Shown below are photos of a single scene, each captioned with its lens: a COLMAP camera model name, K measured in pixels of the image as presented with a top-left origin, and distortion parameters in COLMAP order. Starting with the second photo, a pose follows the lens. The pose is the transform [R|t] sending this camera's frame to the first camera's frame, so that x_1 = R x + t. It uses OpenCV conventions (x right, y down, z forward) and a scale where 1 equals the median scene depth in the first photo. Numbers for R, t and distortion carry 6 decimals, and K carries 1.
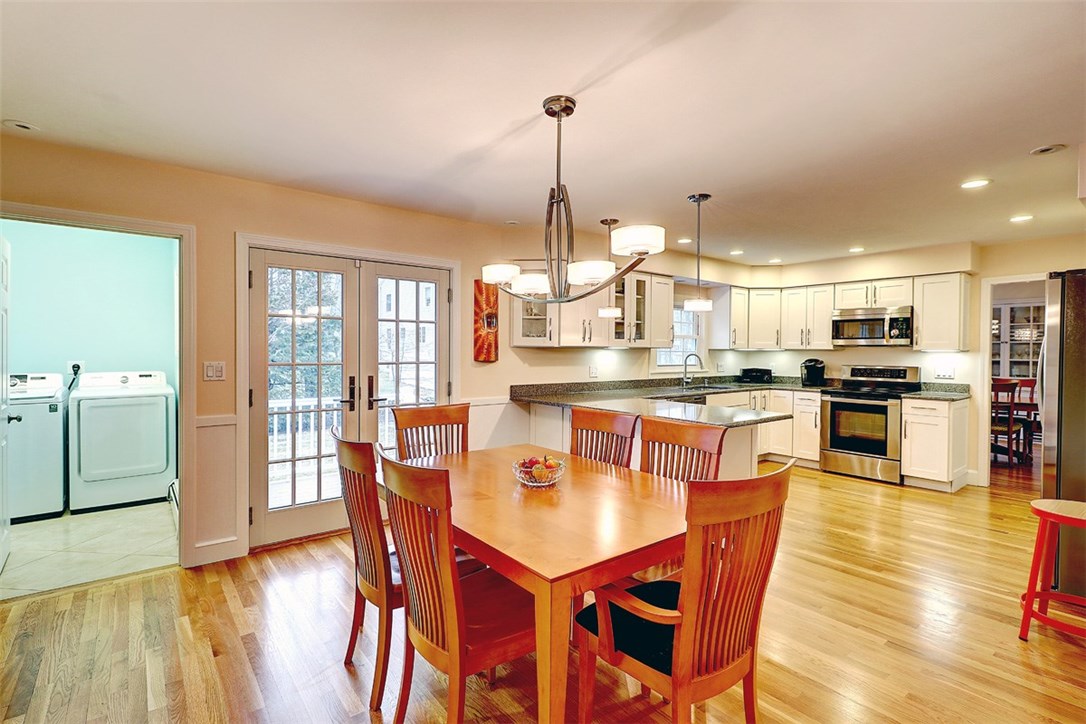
lens RADIAL K [[512.4, 0, 538.1], [0, 512.4, 357.3], [0, 0, 1]] dist [0.001045, -0.000390]
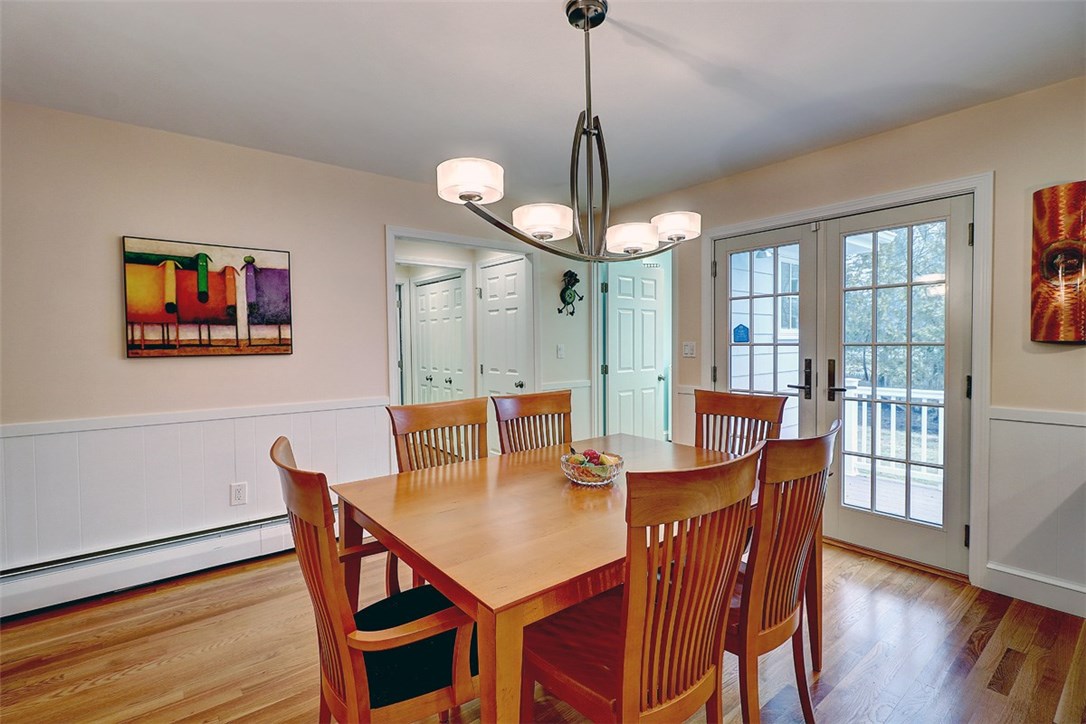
lens RADIAL K [[502.4, 0, 538.2], [0, 502.4, 357.3], [0, 0, 1]] dist [0.002336, -0.000389]
pose [[0.001048, 0.026956, -0.999636, 0.348021], [0.001238, 0.999636, 0.026957, 0.007578], [0.999999, -0.001266, 0.001014, 0.389363]]
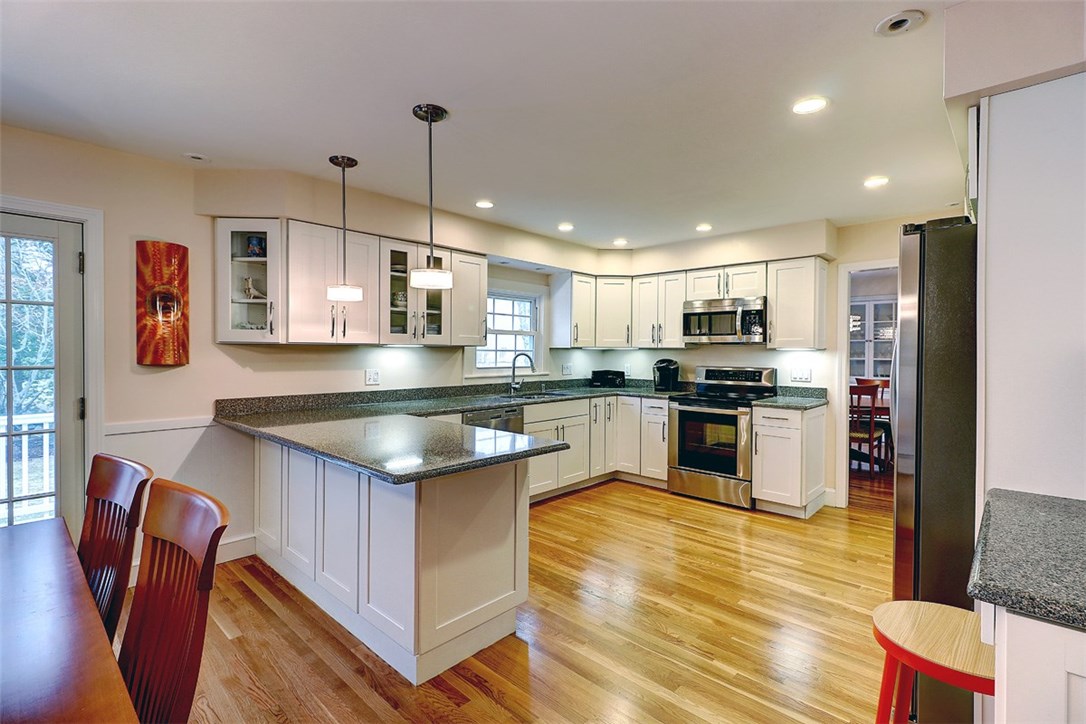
lens RADIAL K [[502.4, 0, 538.2], [0, 502.4, 357.3], [0, 0, 1]] dist [0.002336, -0.000389]
pose [[0.989610, -0.002848, 0.143748, 0.243655], [0.002815, 0.999996, 0.000436, -0.000928], [-0.143749, -0.000027, 0.989614, 0.237558]]
